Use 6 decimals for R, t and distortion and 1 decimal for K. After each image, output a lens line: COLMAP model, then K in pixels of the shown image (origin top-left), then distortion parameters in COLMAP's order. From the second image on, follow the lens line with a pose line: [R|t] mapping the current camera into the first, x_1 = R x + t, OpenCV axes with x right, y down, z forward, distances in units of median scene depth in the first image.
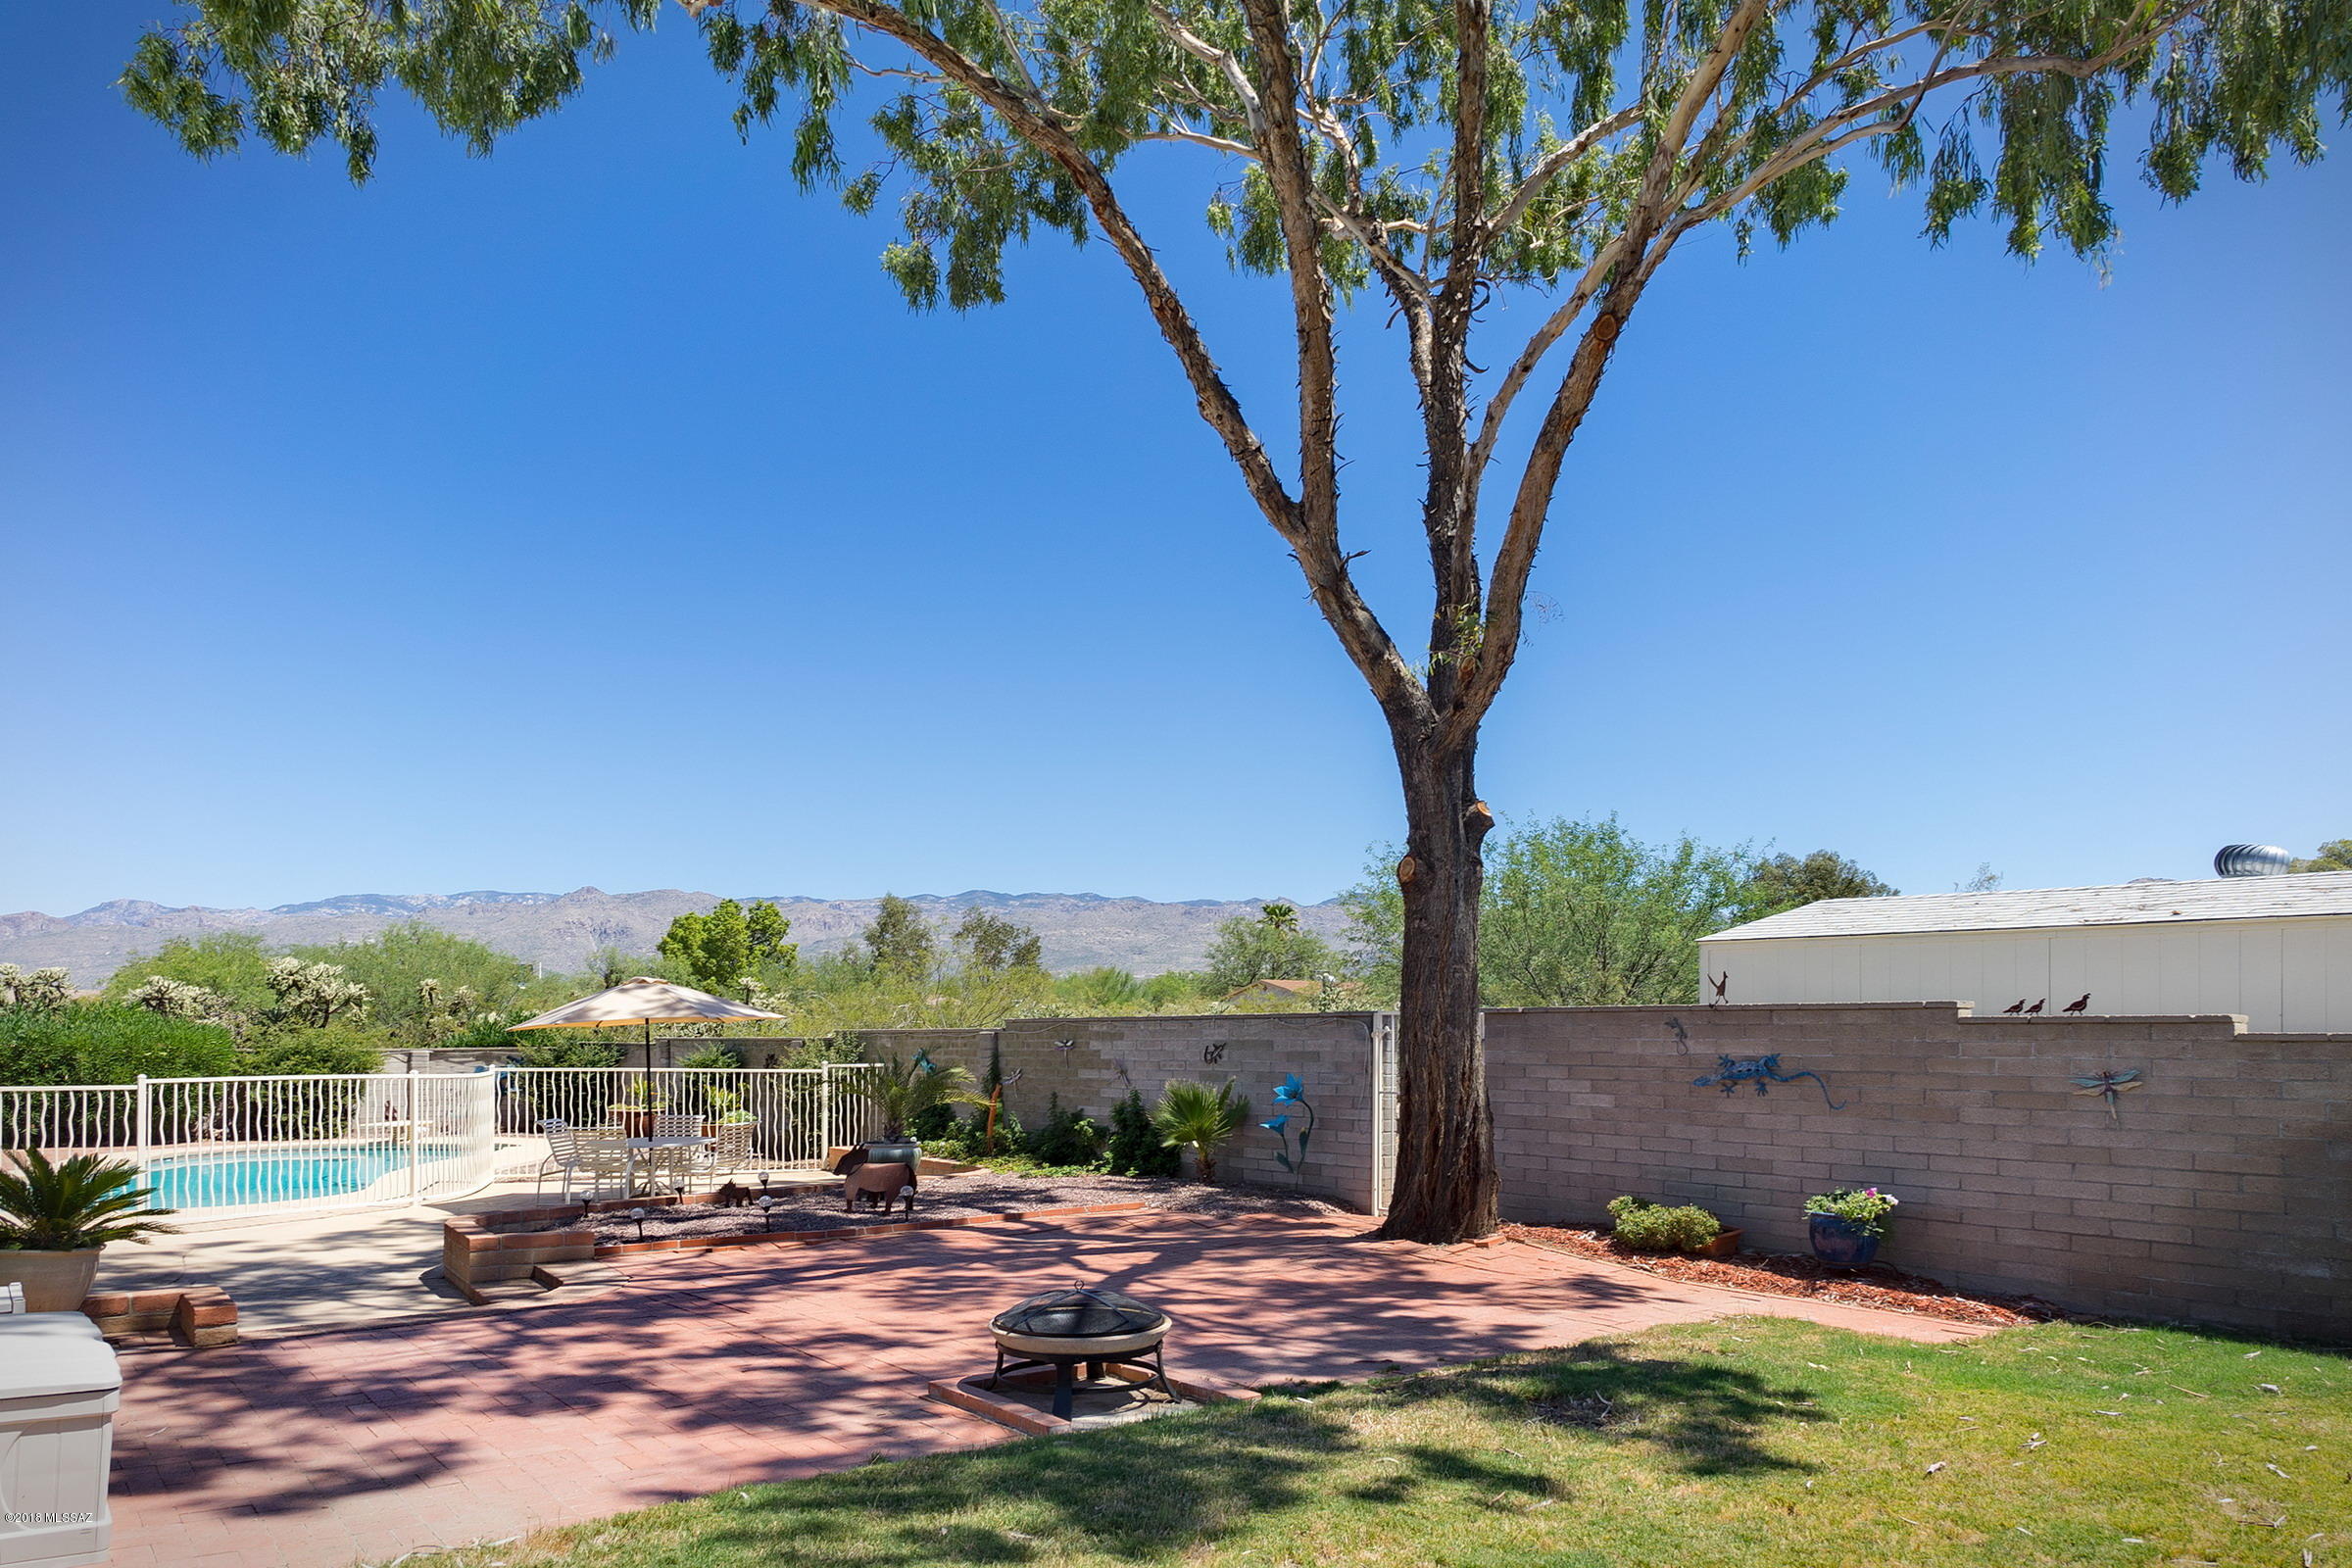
lens RADIAL K [[1356.1, 0, 1243.3], [0, 1356.1, 1015.5], [0, 0, 1]] dist [0.004316, -0.000944]
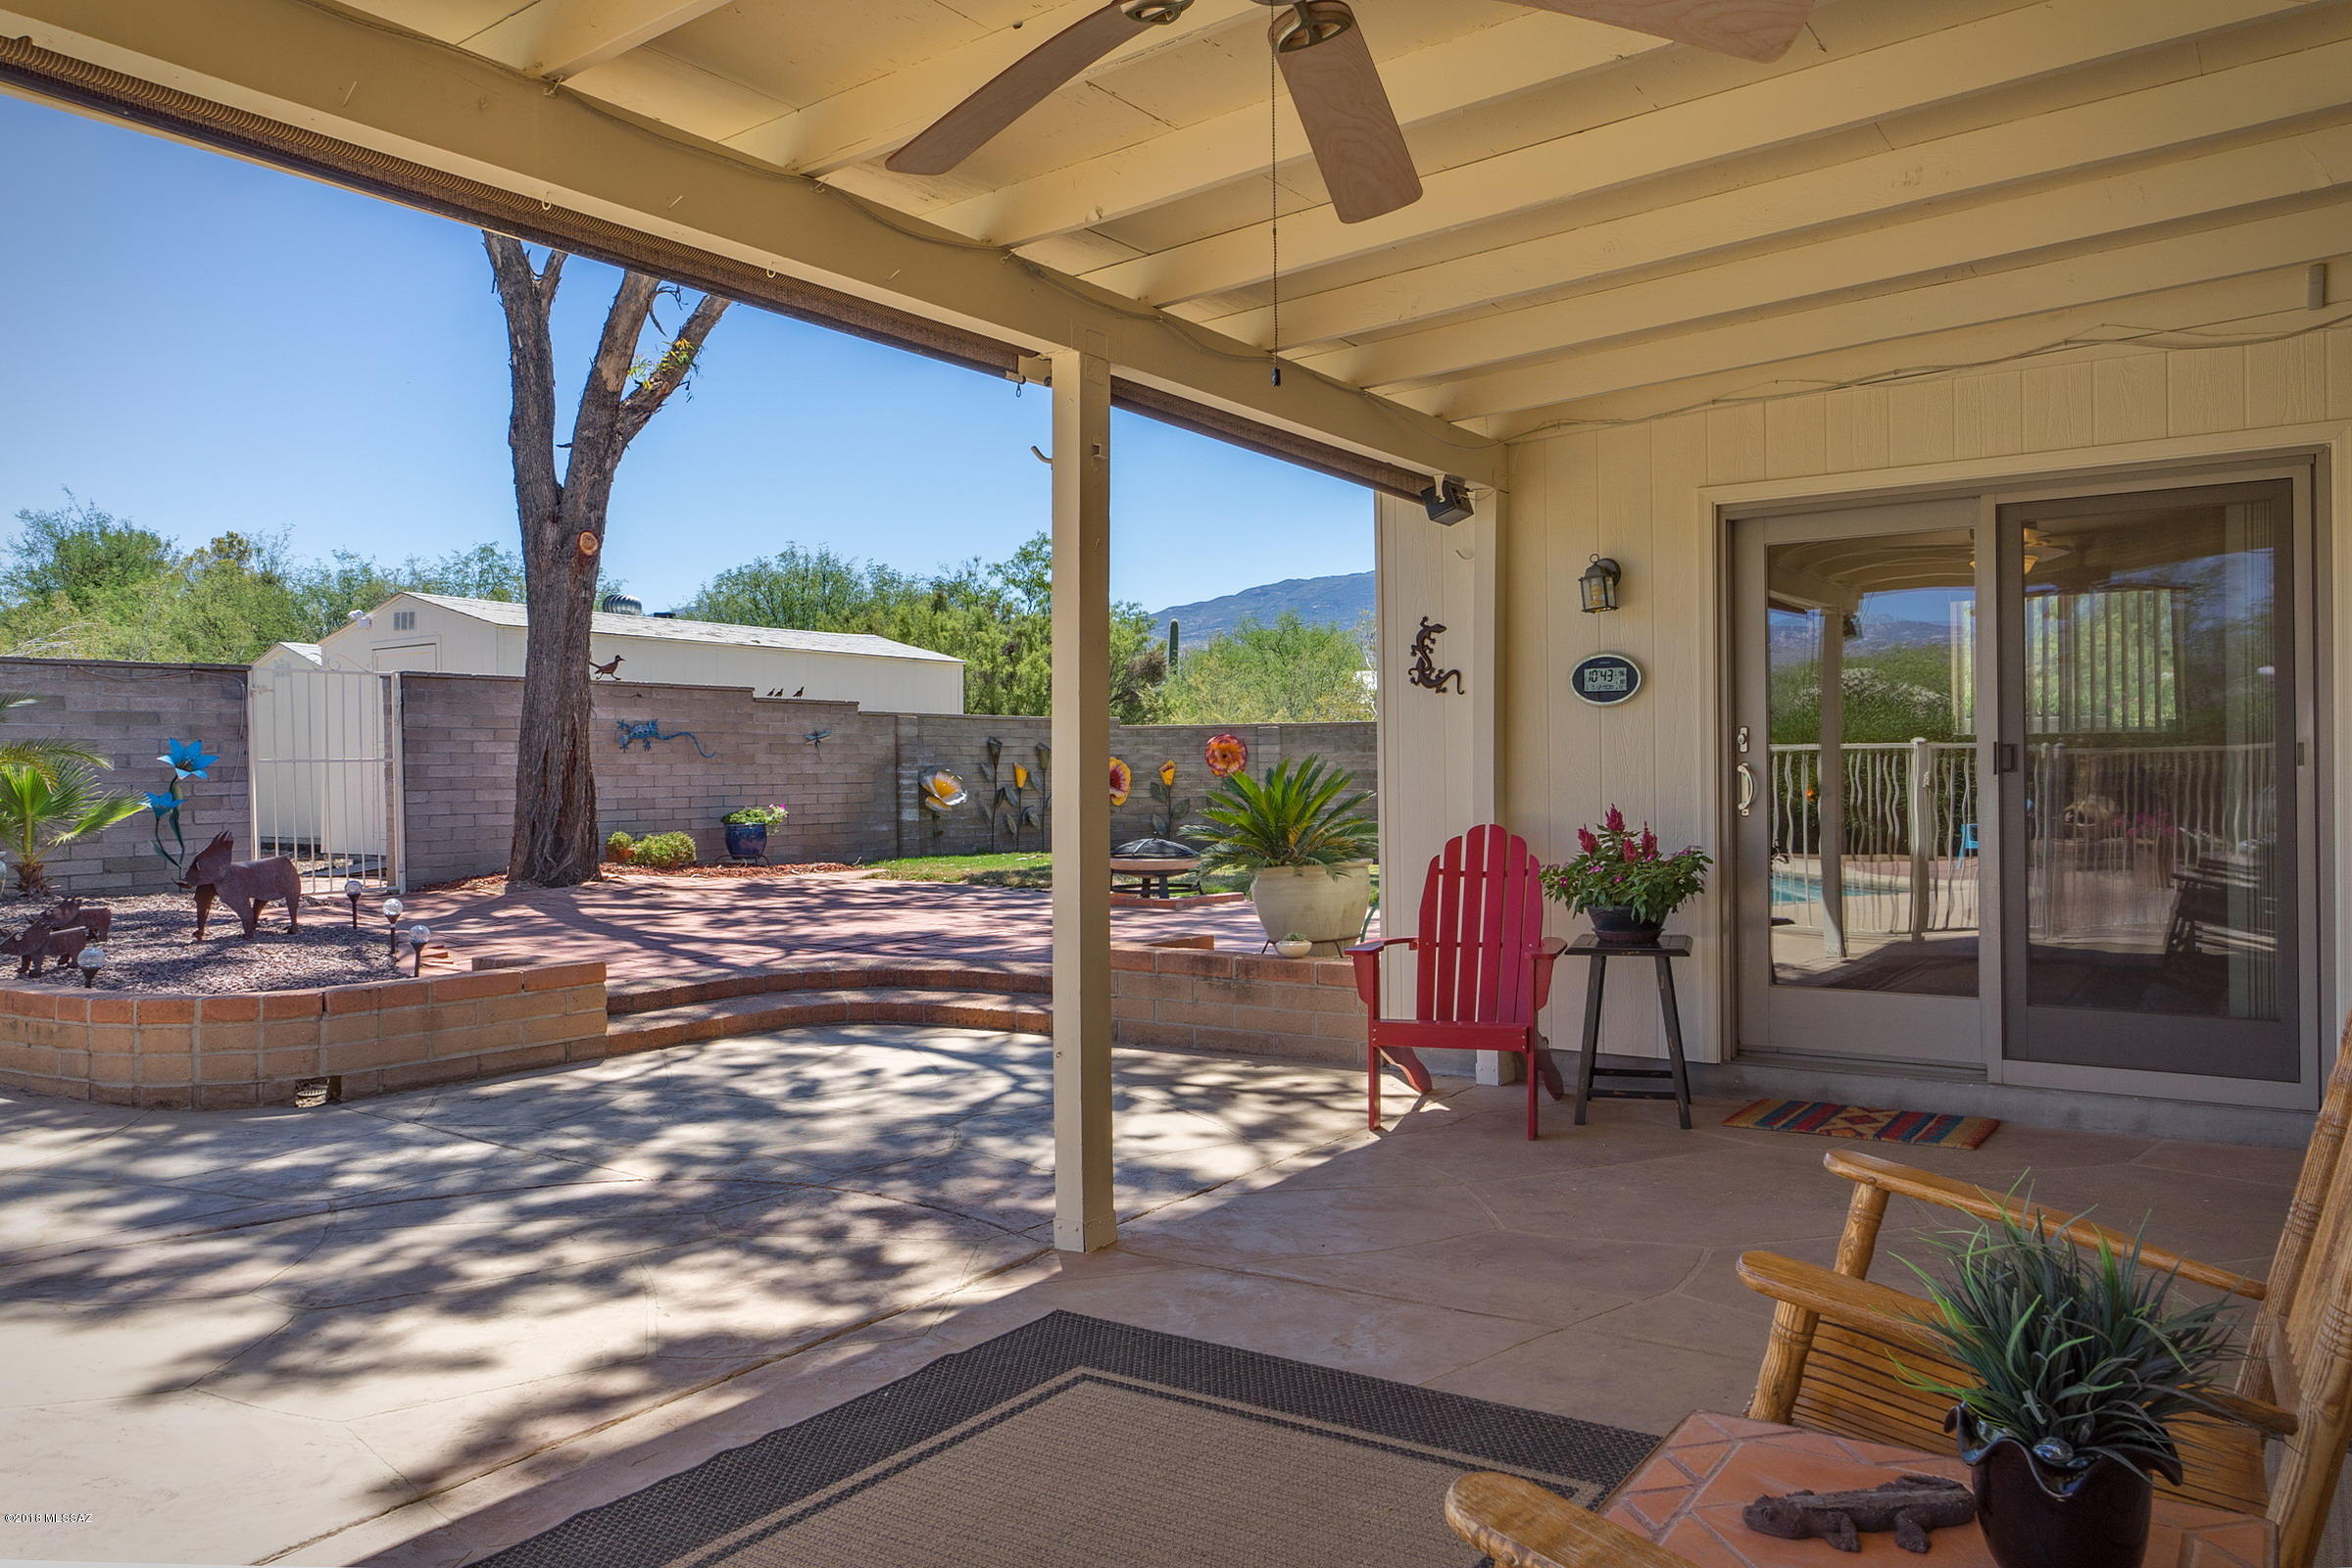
lens RADIAL K [[1656.9, 0, 1257.2], [0, 1656.9, 761.3], [0, 0, 1]] dist [-0.008677, 0.009150]
pose [[-0.238270, 0.006207, 0.971179, -1.396410], [-0.001626, 0.999976, -0.006790, 0.082458], [-0.971198, -0.003197, -0.238254, 0.833438]]
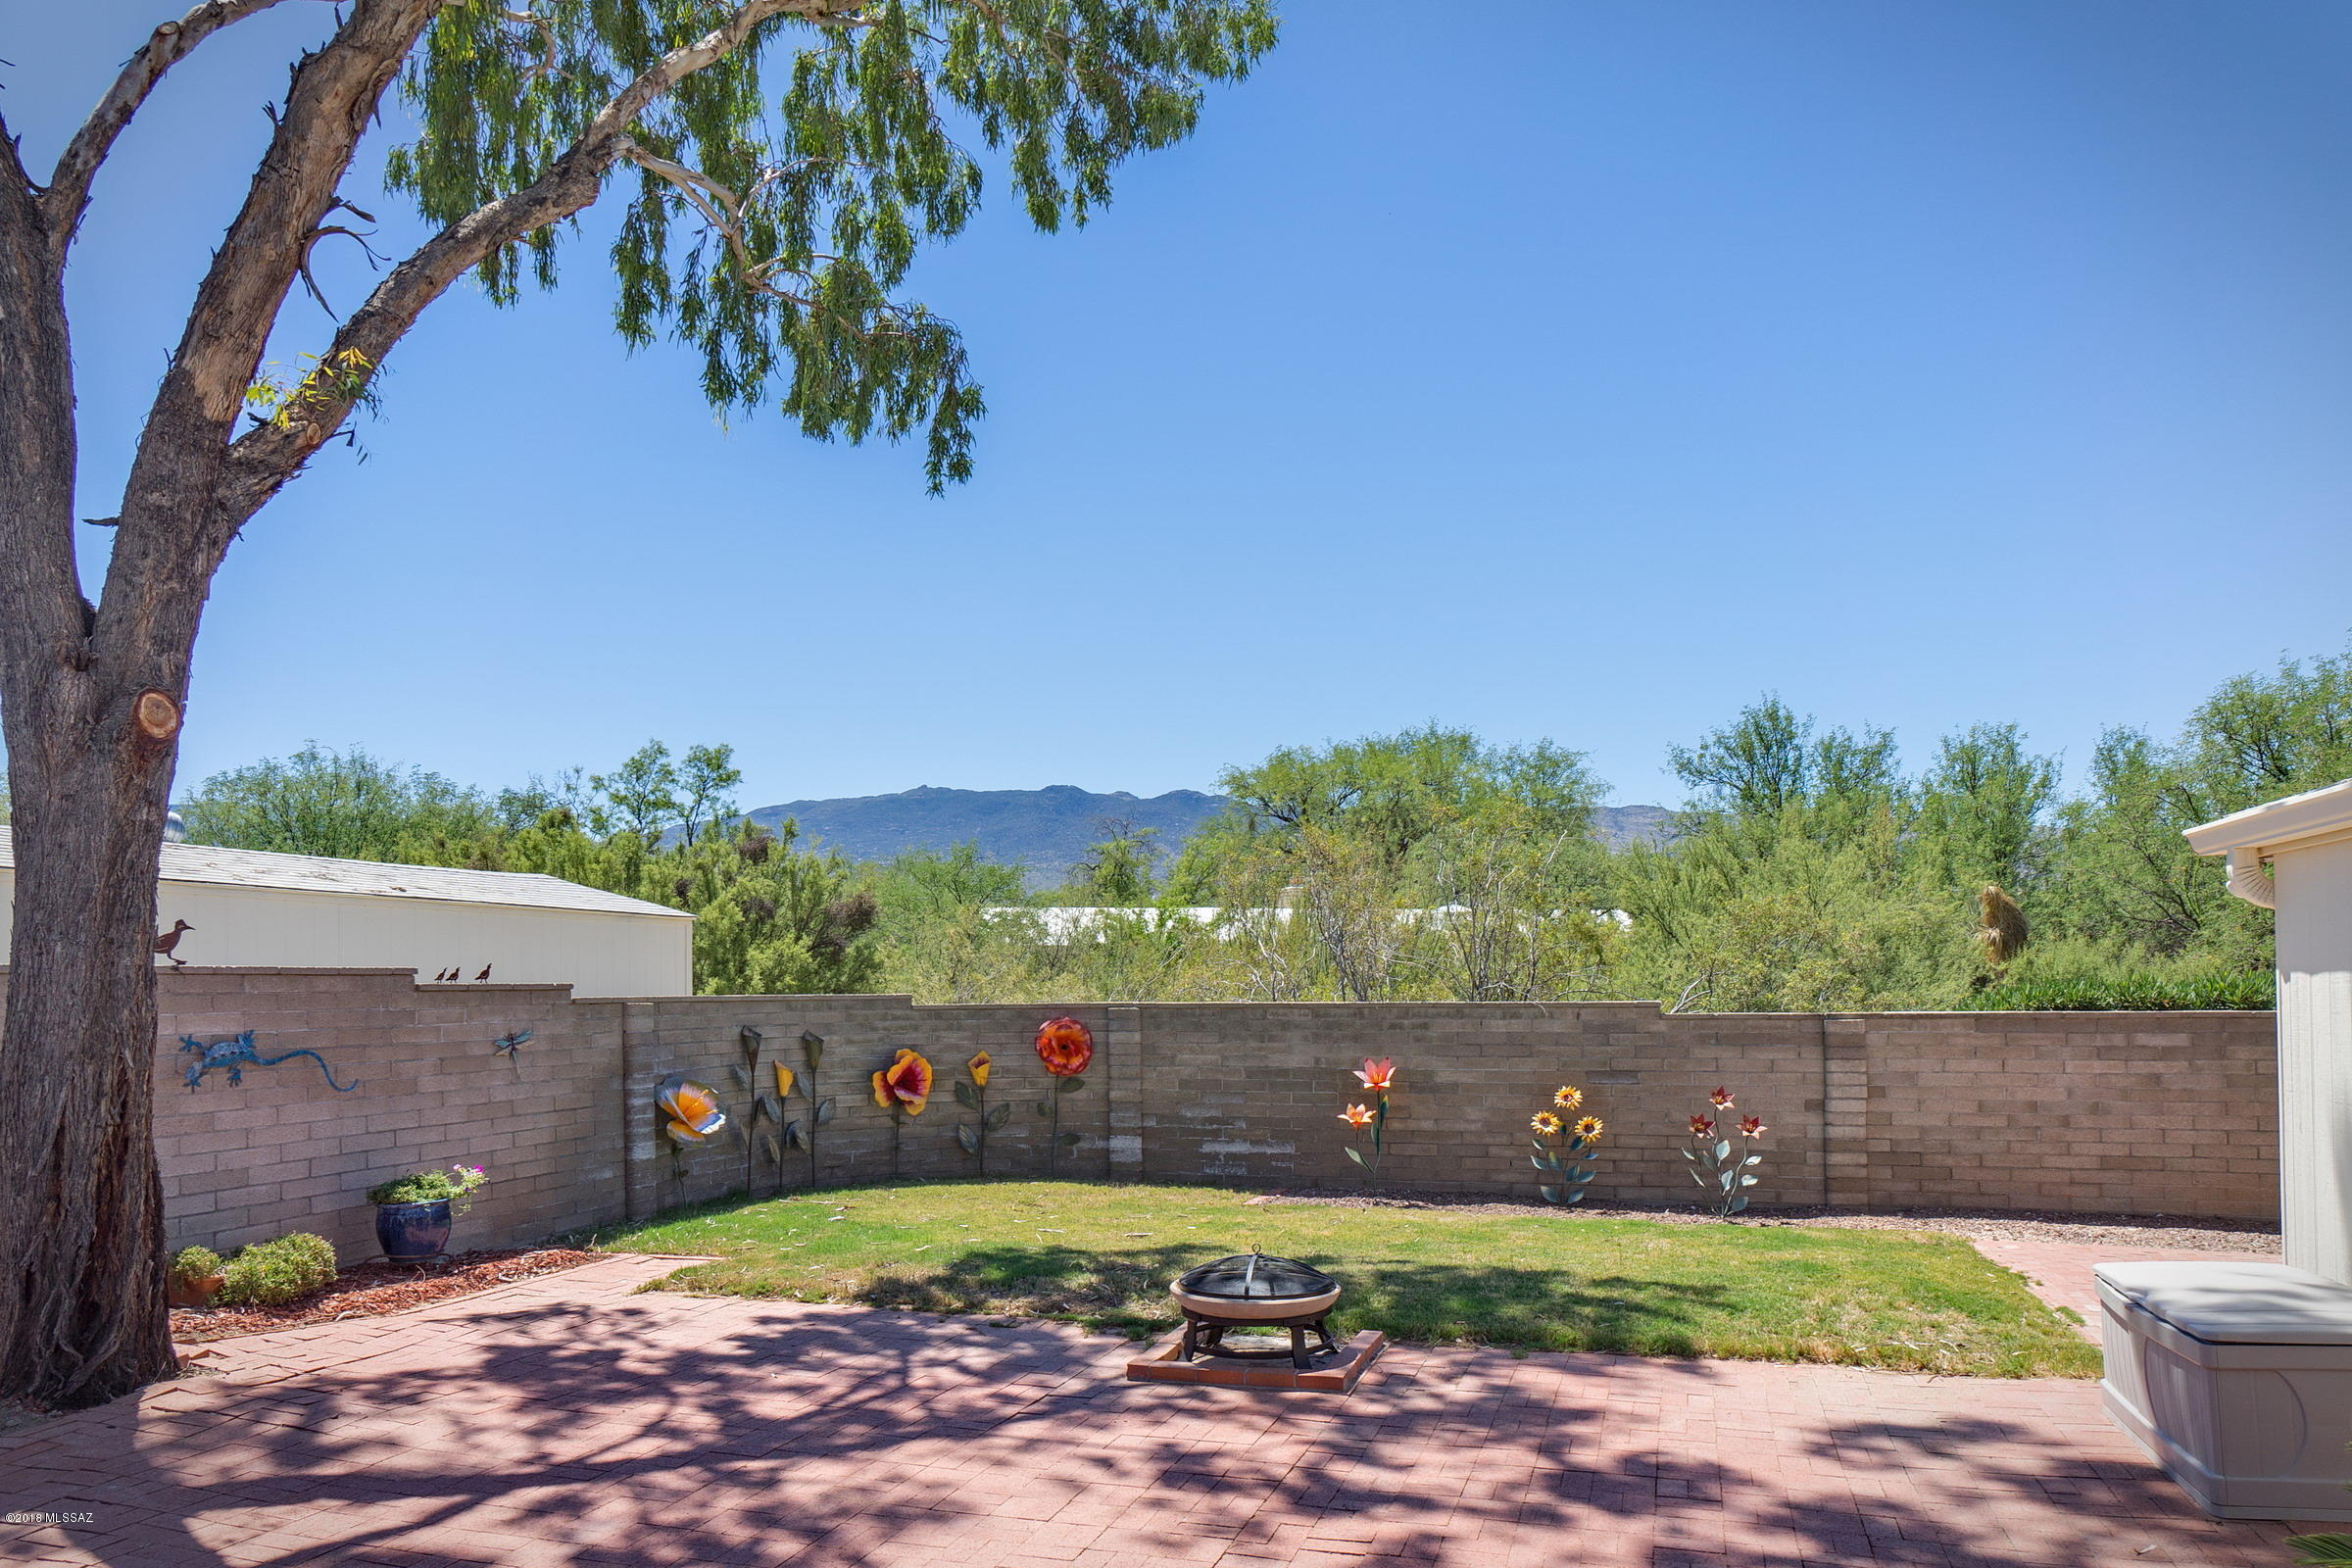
lens RADIAL K [[1586.4, 0, 1220.9], [0, 1586.4, 962.8], [0, 0, 1]] dist [-0.003060, 0.004075]
pose [[-0.496407, 0.015957, 0.867943, -0.696284], [0.000857, 0.999840, -0.017892, 0.006110], [-0.868090, -0.008138, -0.496341, 0.996249]]
